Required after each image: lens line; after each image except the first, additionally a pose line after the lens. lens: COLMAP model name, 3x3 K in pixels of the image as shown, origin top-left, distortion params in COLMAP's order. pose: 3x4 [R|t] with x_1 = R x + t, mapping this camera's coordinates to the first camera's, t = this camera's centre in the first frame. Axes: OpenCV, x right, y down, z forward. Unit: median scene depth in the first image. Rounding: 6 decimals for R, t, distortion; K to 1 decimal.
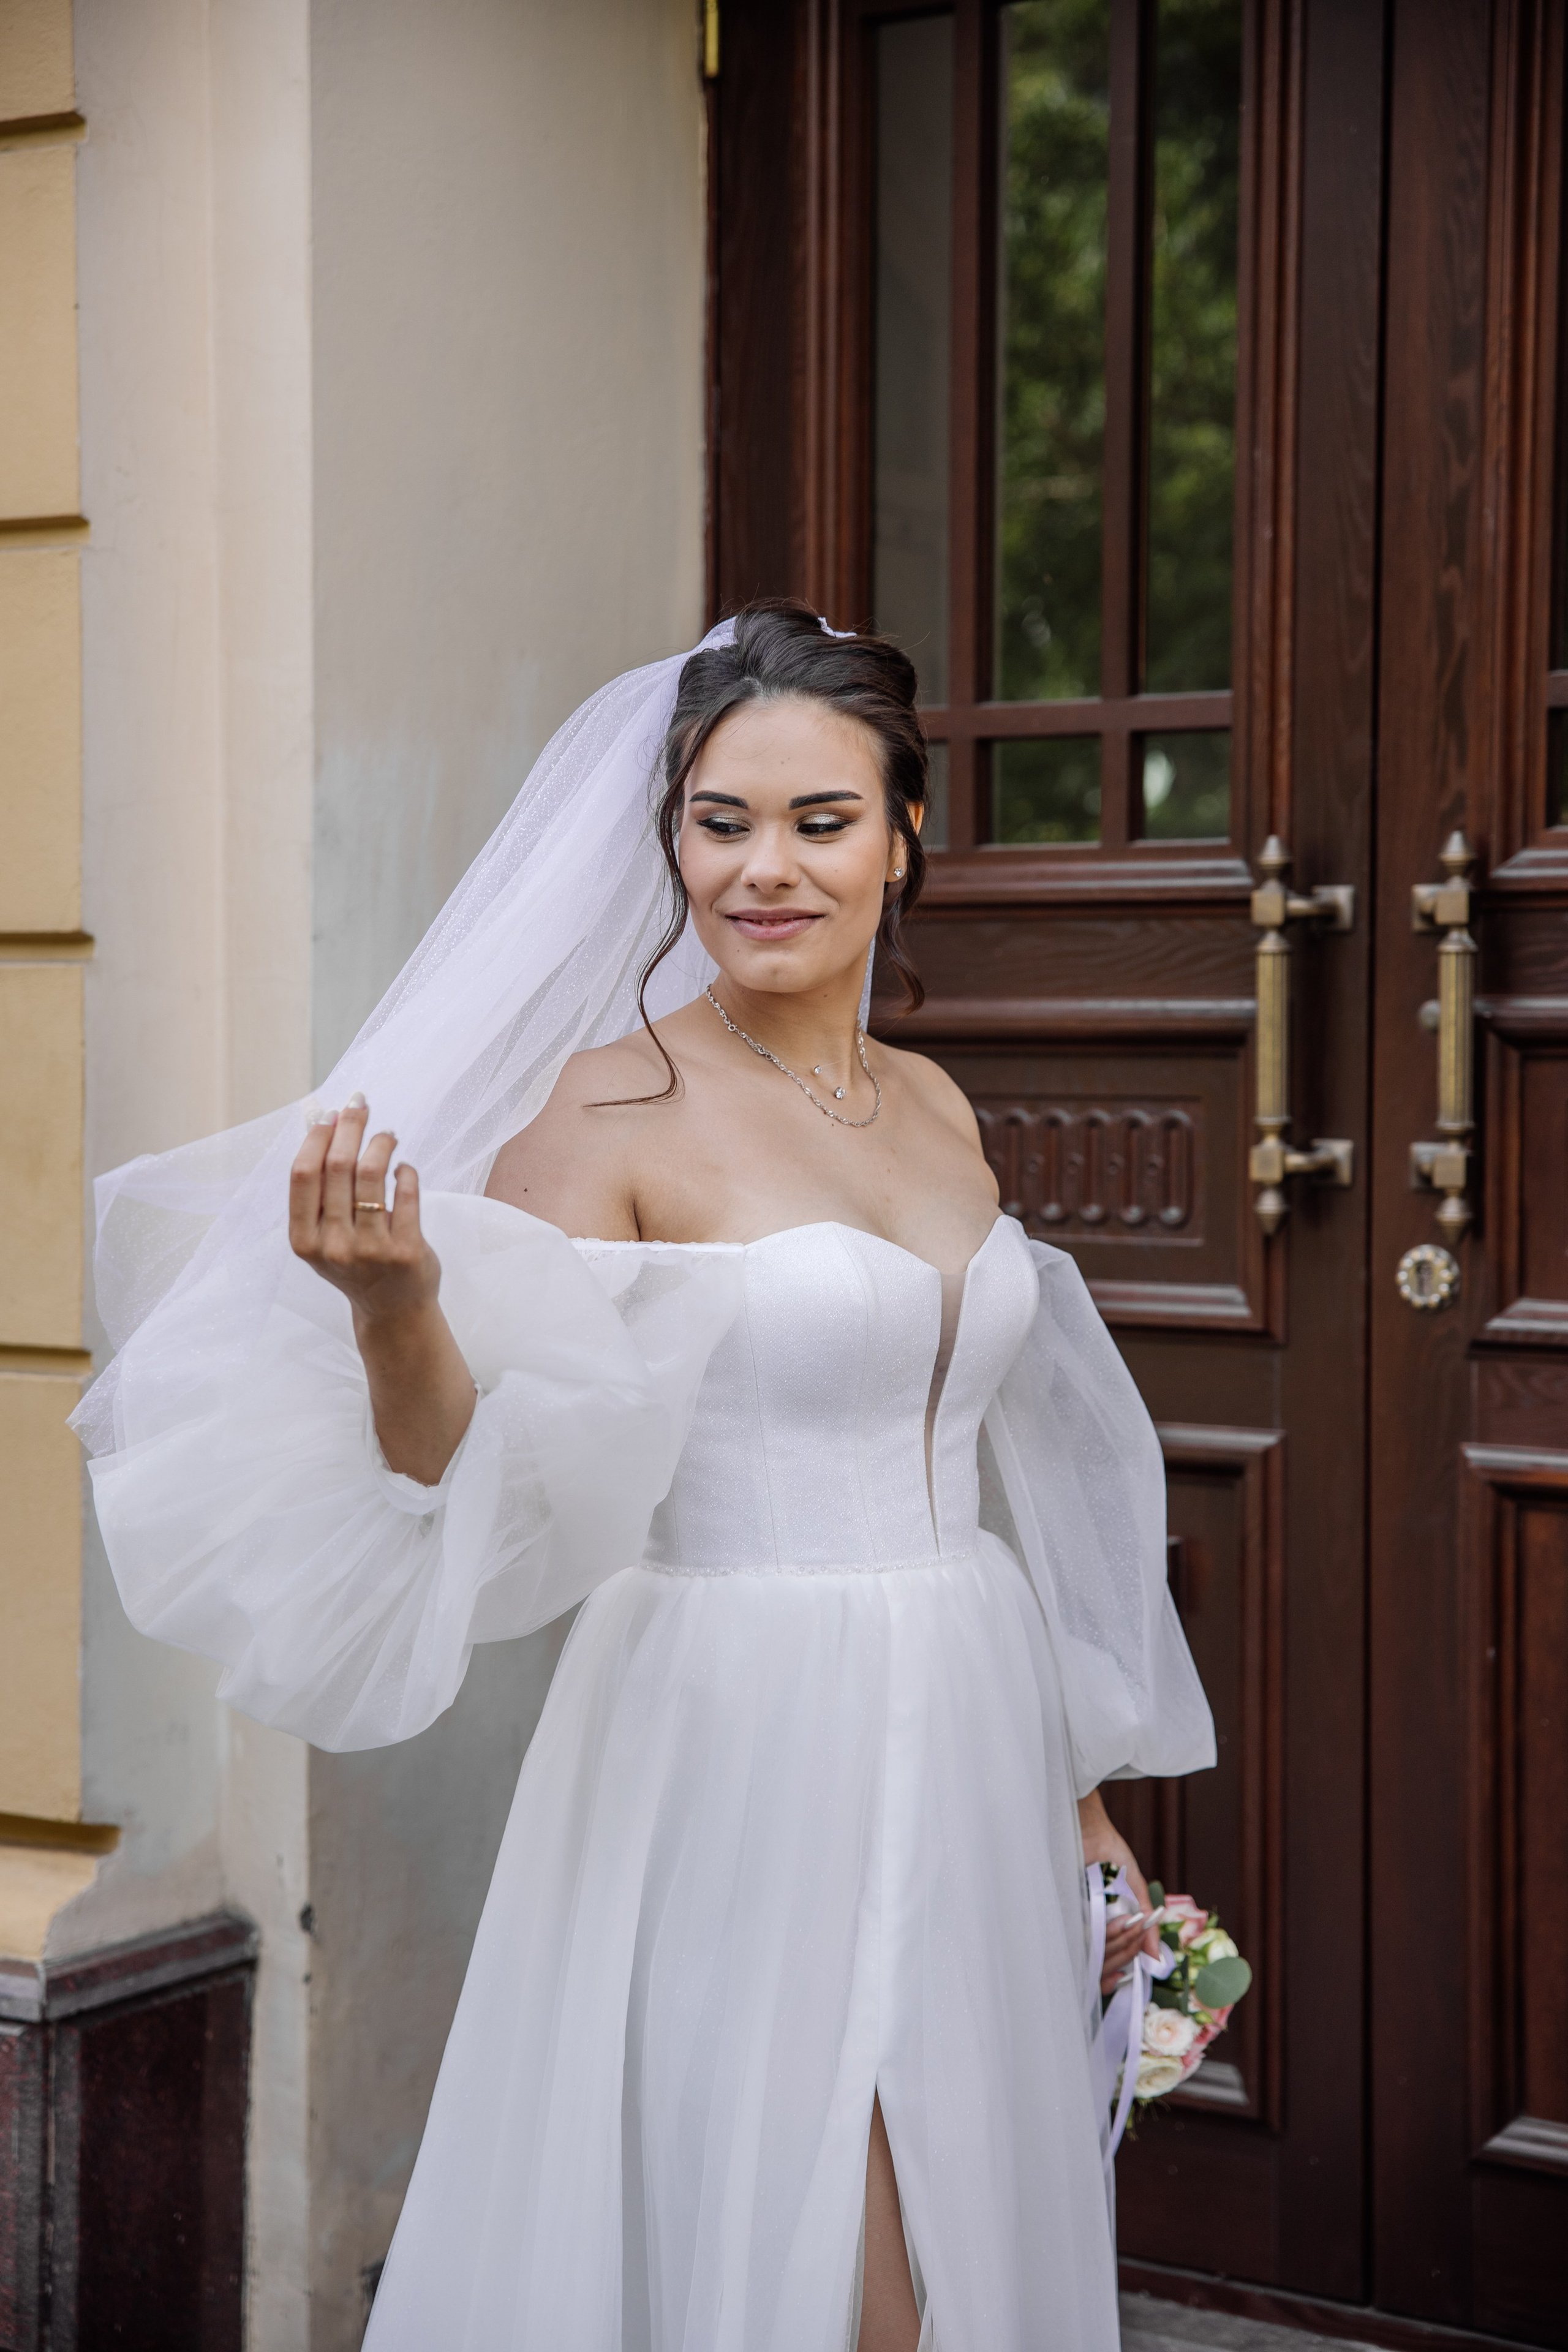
lens RADIAL K [[4013.2, 0, 784.0], [0, 4013.2, 1176.0], [0, 0, 1]] dist [0.268613, -0.162073]
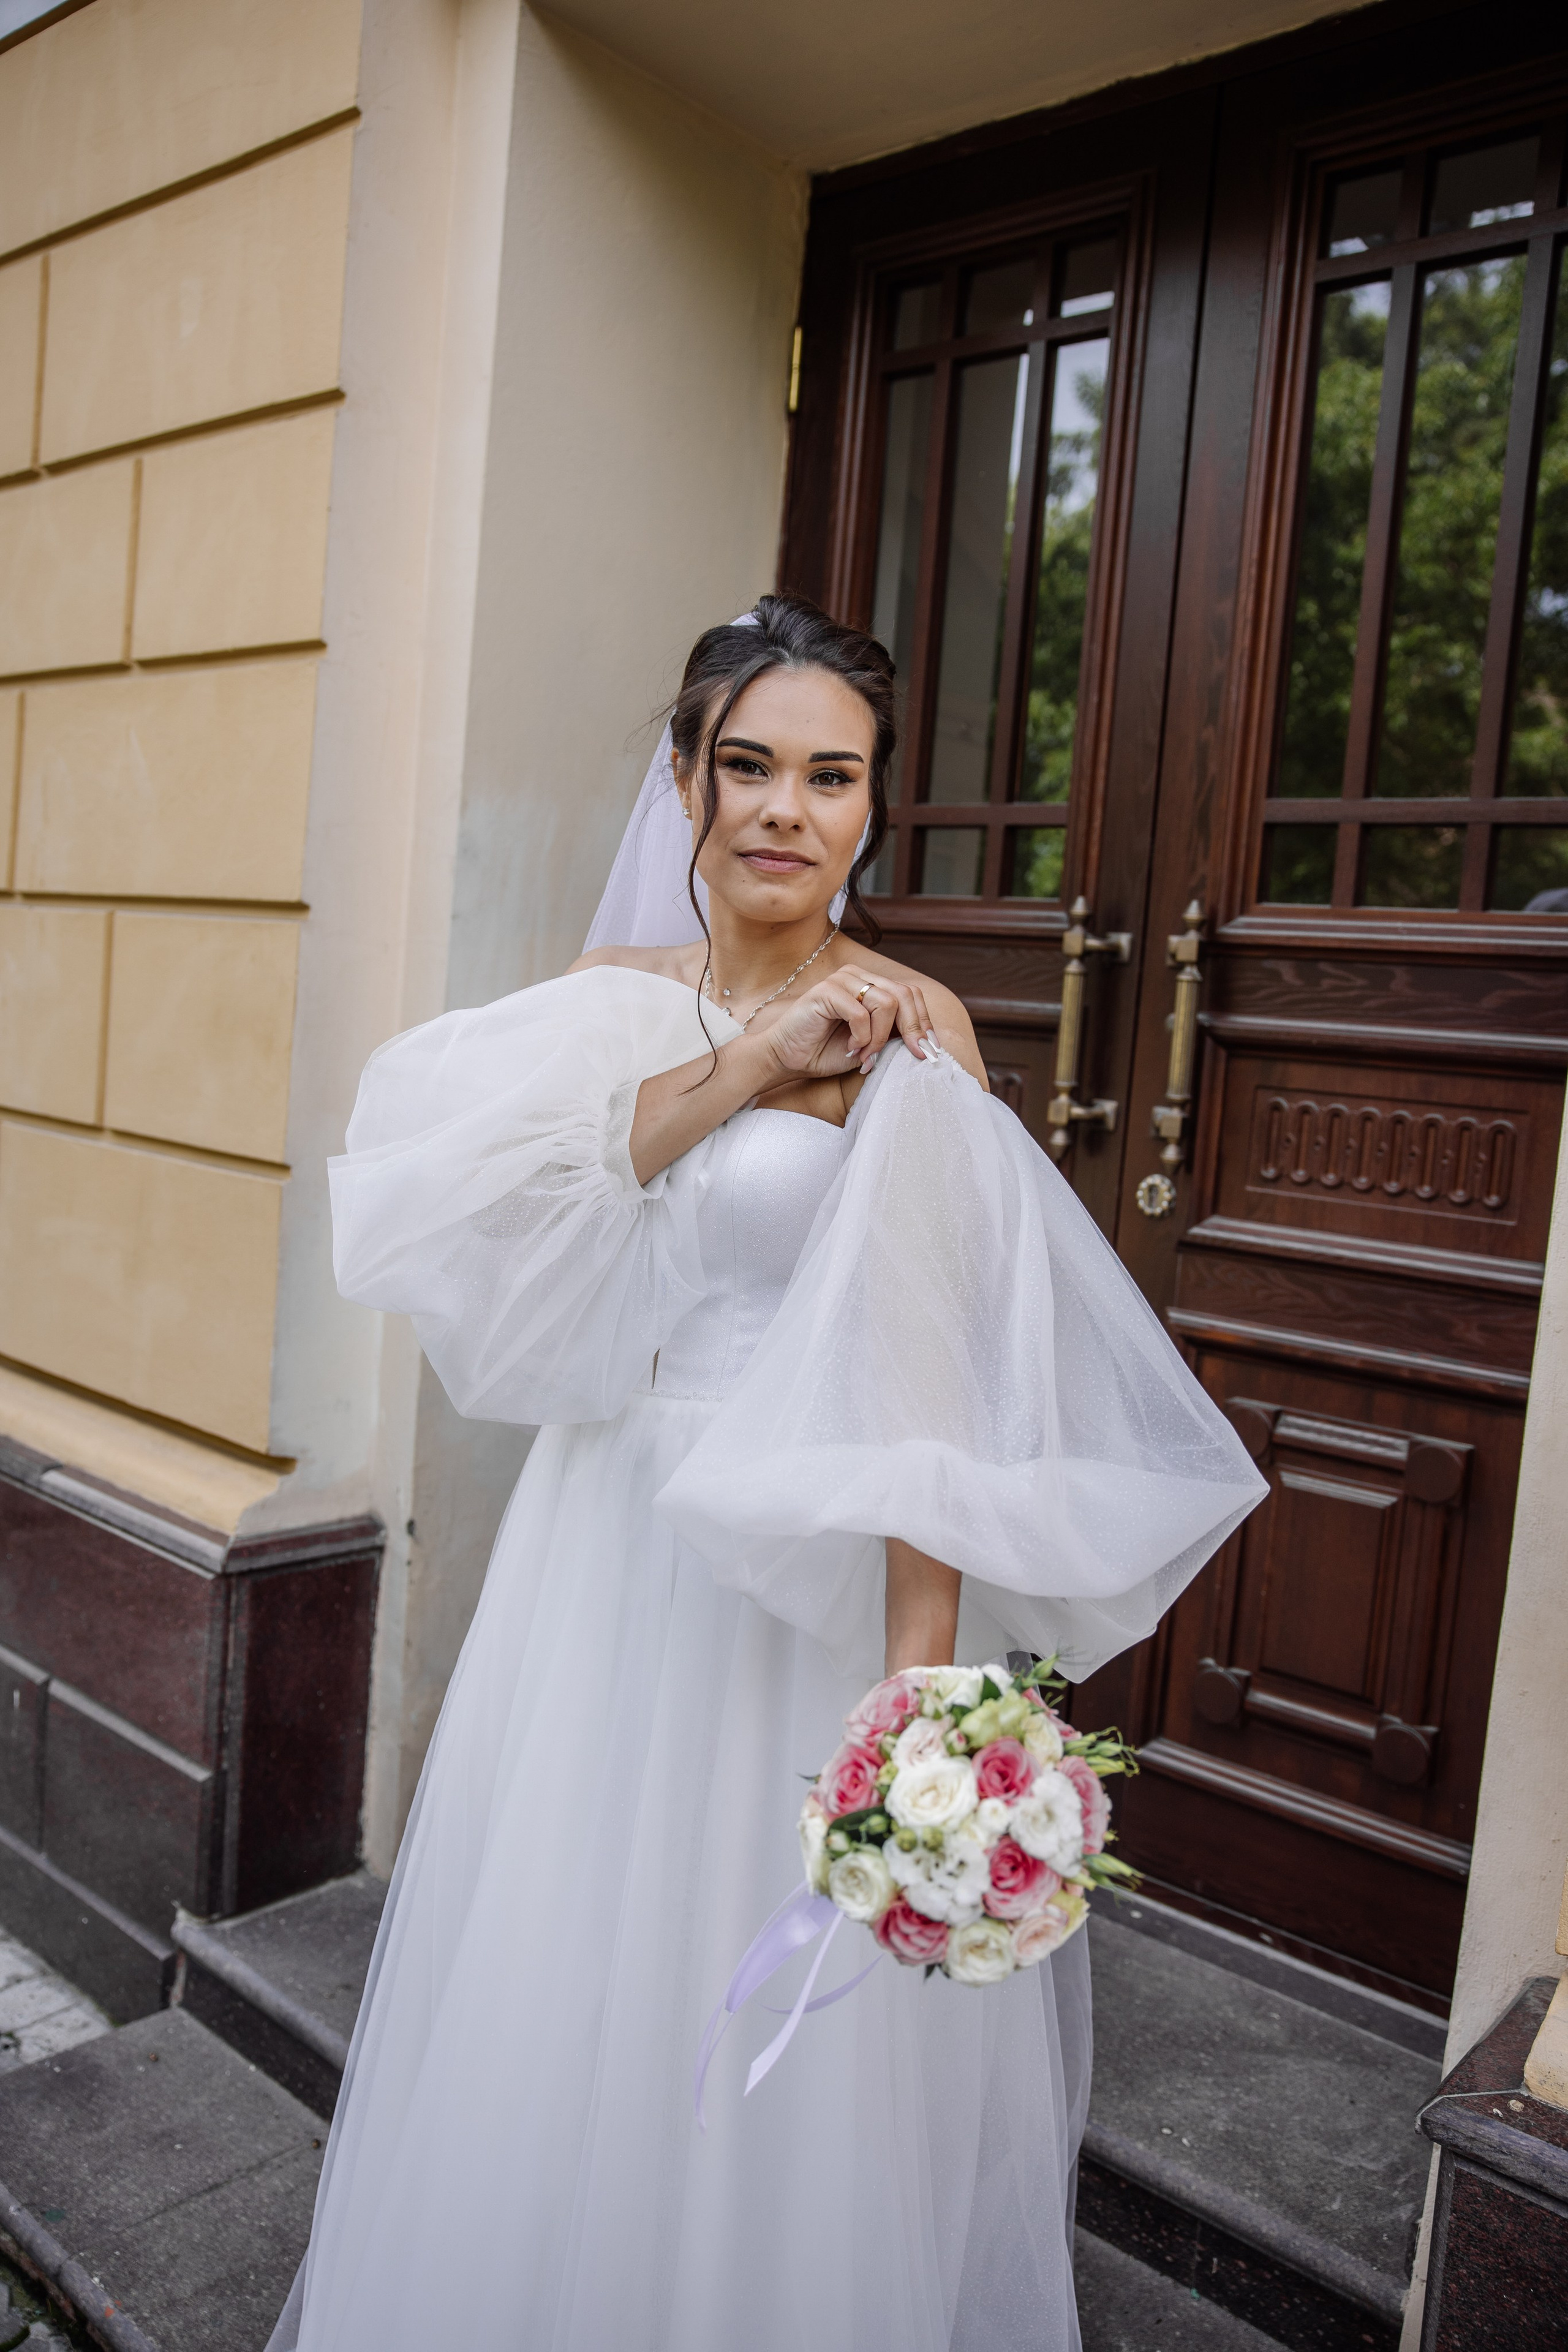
lens RADIAL K [[1909.0, 0, 784.0], [0, 1909.0, 1176.0], [0, 0, 1]] dist [-0.045318, 0.001852]
pose [[0.985652, 0.089535, -0.143087, 0.124992], [-0.084004, 0.995482, 0.044250, -0.002174], [0.146402, -0.031595, 0.988720, 0.279071]]
